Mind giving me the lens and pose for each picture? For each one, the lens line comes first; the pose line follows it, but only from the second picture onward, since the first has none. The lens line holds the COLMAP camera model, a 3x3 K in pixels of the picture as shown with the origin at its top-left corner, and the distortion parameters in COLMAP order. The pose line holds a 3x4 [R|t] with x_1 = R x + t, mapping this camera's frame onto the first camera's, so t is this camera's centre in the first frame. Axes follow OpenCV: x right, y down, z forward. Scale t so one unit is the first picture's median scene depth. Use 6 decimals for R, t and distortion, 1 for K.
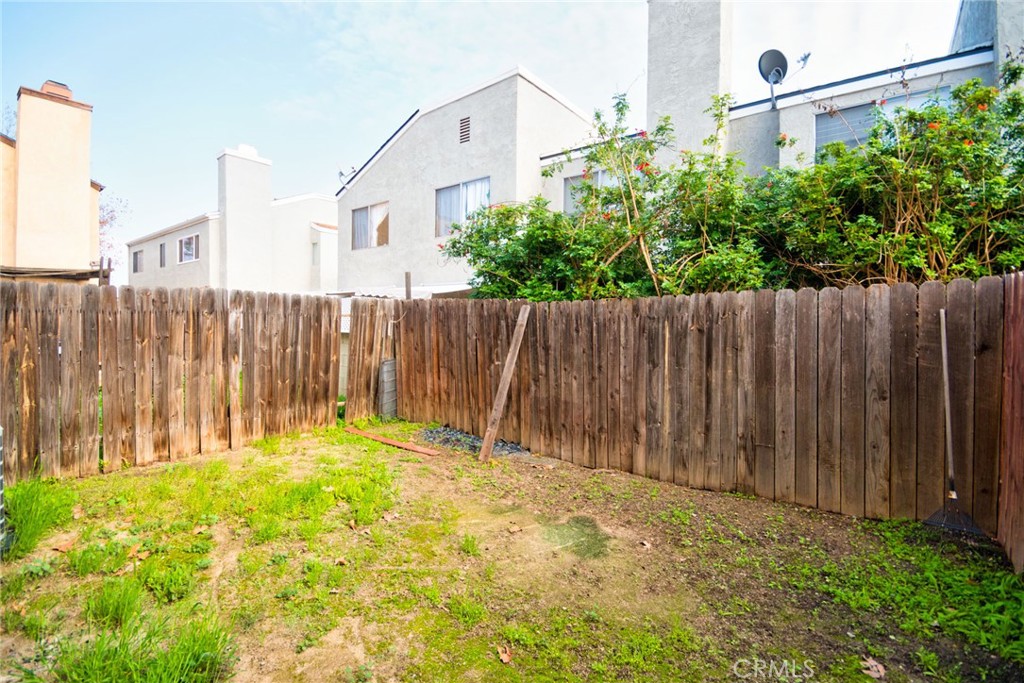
lens RADIAL K [[460.0, 0, 509.4], [0, 460.0, 321.7], [0, 0, 1]] dist [0.012920, -0.008994]
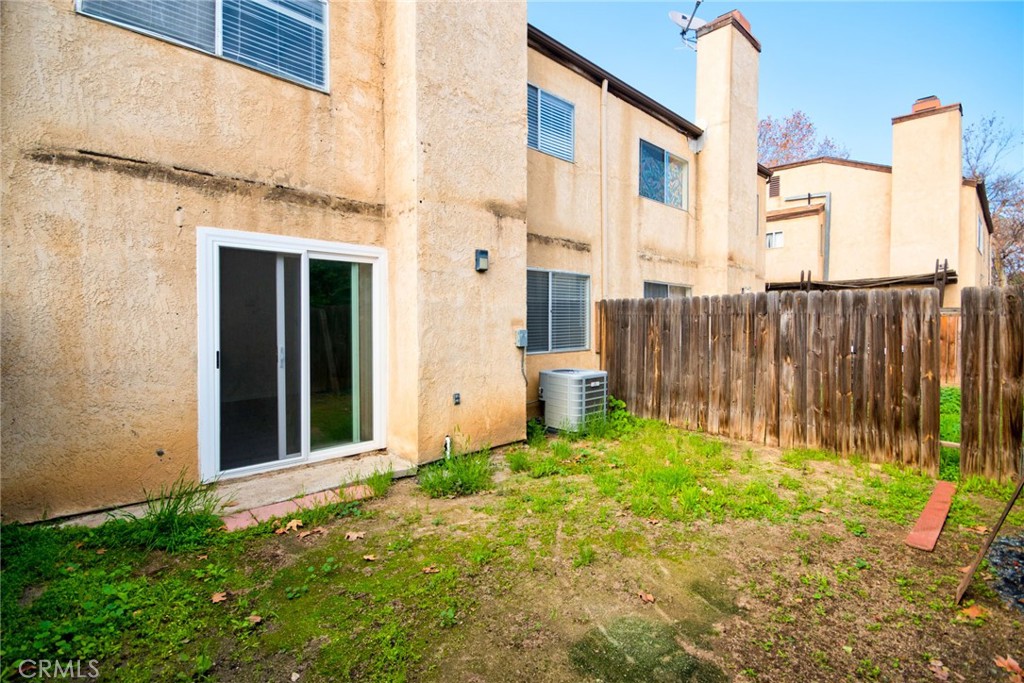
lens RADIAL K [[460.0, 0, 512.5], [0, 460.0, 332.0], [0, 0, 1]] dist [0.012920, -0.008994]
pose [[-0.163583, 0.015523, -0.986407, 0.490965], [-0.007048, 0.999832, 0.016904, 0.006726], [0.986504, 0.009717, -0.163446, 0.571109]]
